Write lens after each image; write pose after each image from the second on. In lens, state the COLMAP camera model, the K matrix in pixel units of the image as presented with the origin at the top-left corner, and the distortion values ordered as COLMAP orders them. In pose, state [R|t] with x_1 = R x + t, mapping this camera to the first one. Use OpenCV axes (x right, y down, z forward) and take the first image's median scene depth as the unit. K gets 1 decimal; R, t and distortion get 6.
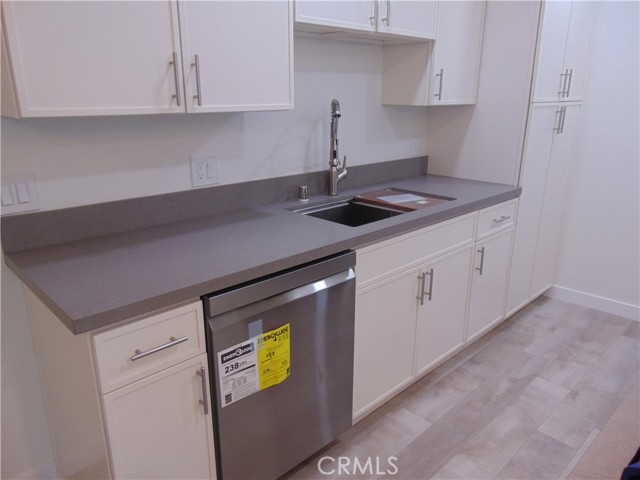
lens RADIAL K [[479.0, 0, 338.9], [0, 479.0, 229.2], [0, 0, 1]] dist [0.005933, 0.002542]
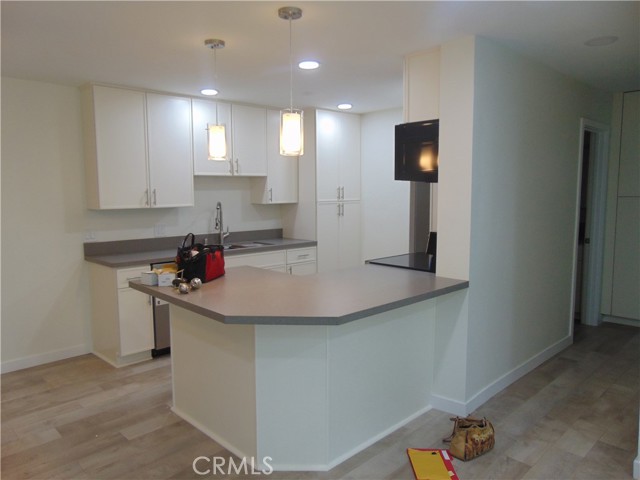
lens RADIAL K [[490.7, 0, 320.0], [0, 490.7, 240.0], [0, 0, 1]] dist [0.062922, 0.001963]
pose [[0.999015, -0.007601, -0.043724, 0.549526], [-0.000126, 0.984731, -0.174083, 0.310635], [0.044380, 0.173917, 0.983760, -1.231202]]
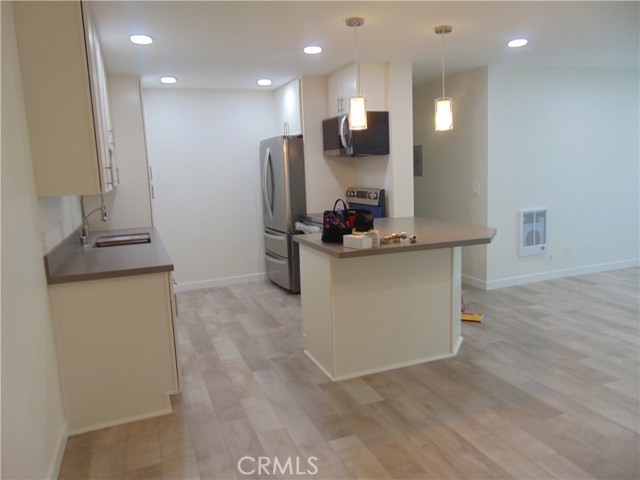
lens RADIAL K [[481.8, 0, 320.0], [0, 481.8, 240.0], [0, 0, 1]] dist [-0.002922, -0.001262]
pose [[0.390990, -0.153110, 0.907571, -1.193461], [0.292521, 0.955611, 0.035193, 0.092609], [-0.872673, 0.251724, 0.418422, -0.366011]]
